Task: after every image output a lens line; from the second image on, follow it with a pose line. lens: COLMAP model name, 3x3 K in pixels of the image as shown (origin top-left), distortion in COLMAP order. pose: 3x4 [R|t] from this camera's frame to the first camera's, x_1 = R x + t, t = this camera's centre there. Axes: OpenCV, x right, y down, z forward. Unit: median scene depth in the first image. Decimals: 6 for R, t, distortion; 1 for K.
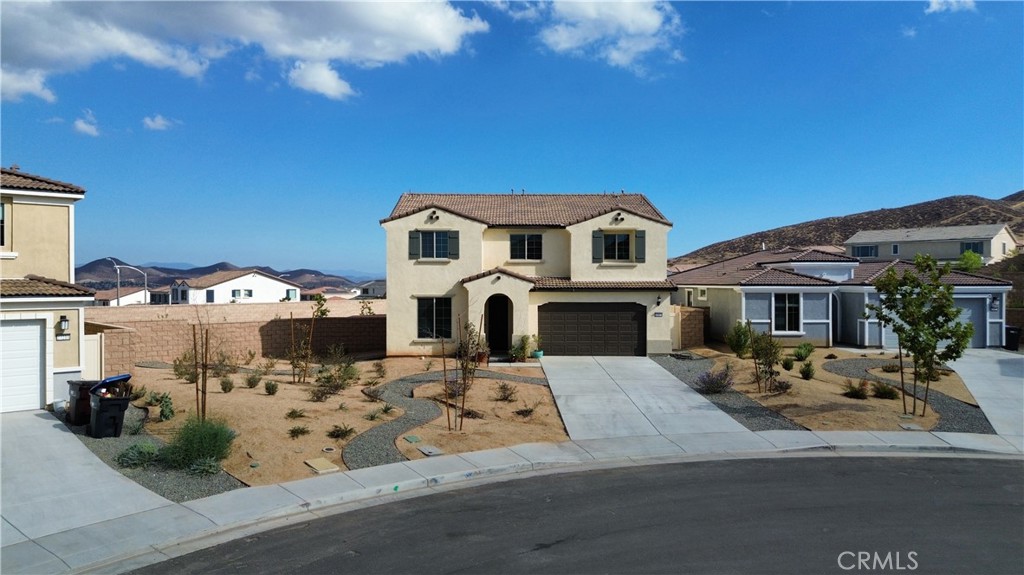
lens RADIAL K [[730.4, 0, 514.4], [0, 730.4, 275.0], [0, 0, 1]] dist [0.061306, -0.058634]
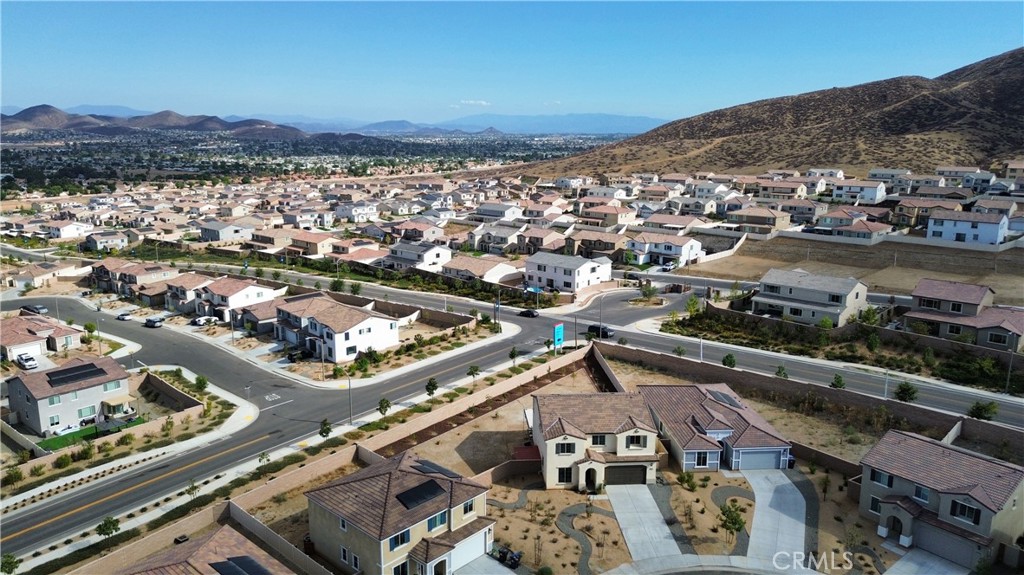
lens RADIAL K [[730.4, 0, 514.4], [0, 730.4, 275.0], [0, 0, 1]] dist [0.061306, -0.058634]
pose [[0.998287, -0.005574, 0.058242, -0.413543], [-0.006359, 0.979219, 0.202707, -1.097489], [-0.058161, -0.202731, 0.977506, -1.300575]]
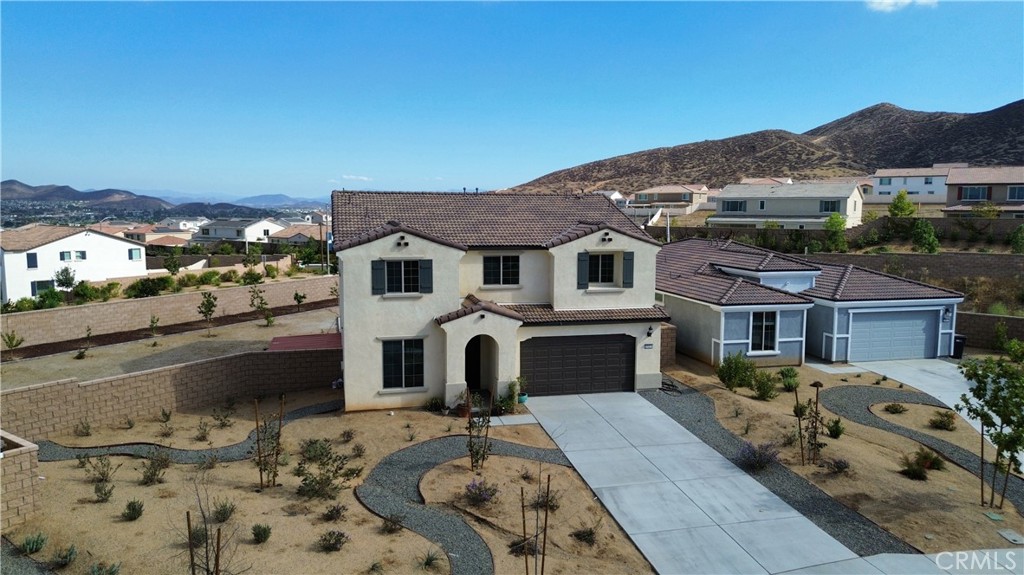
lens RADIAL K [[730.4, 0, 514.4], [0, 730.4, 275.0], [0, 0, 1]] dist [0.061306, -0.058634]
pose [[0.976376, -0.014693, 0.215577, -0.157250], [-0.008049, 0.994520, 0.104238, -0.124857], [-0.215927, -0.103511, 0.970907, 0.161047]]
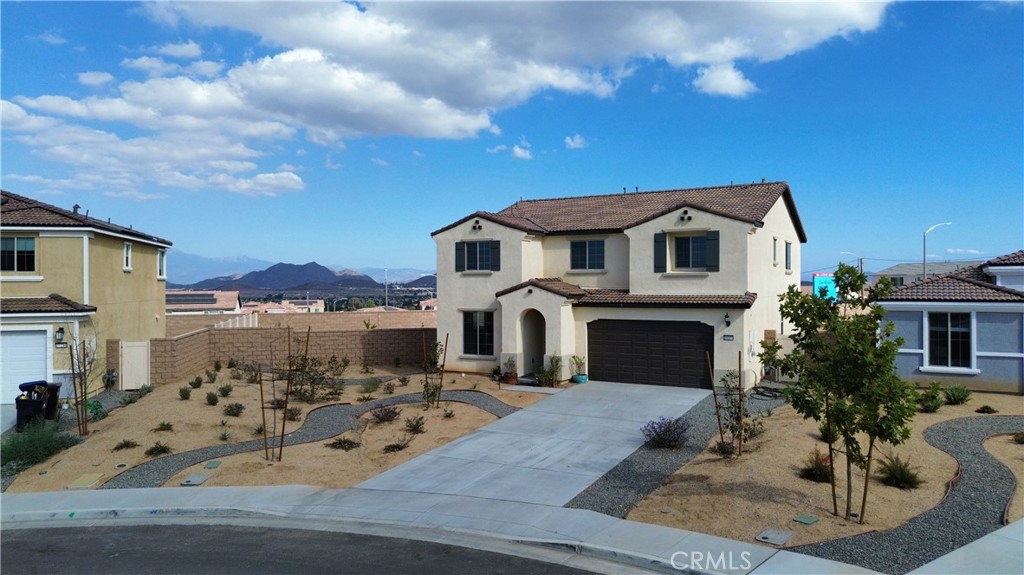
lens RADIAL K [[730.4, 0, 514.4], [0, 730.4, 275.0], [0, 0, 1]] dist [0.061306, -0.058634]
pose [[0.857459, -0.011078, -0.514434, 0.398845], [0.009656, 0.999939, -0.005439, -0.010727], [0.514462, -0.000304, 0.857513, 0.203544]]
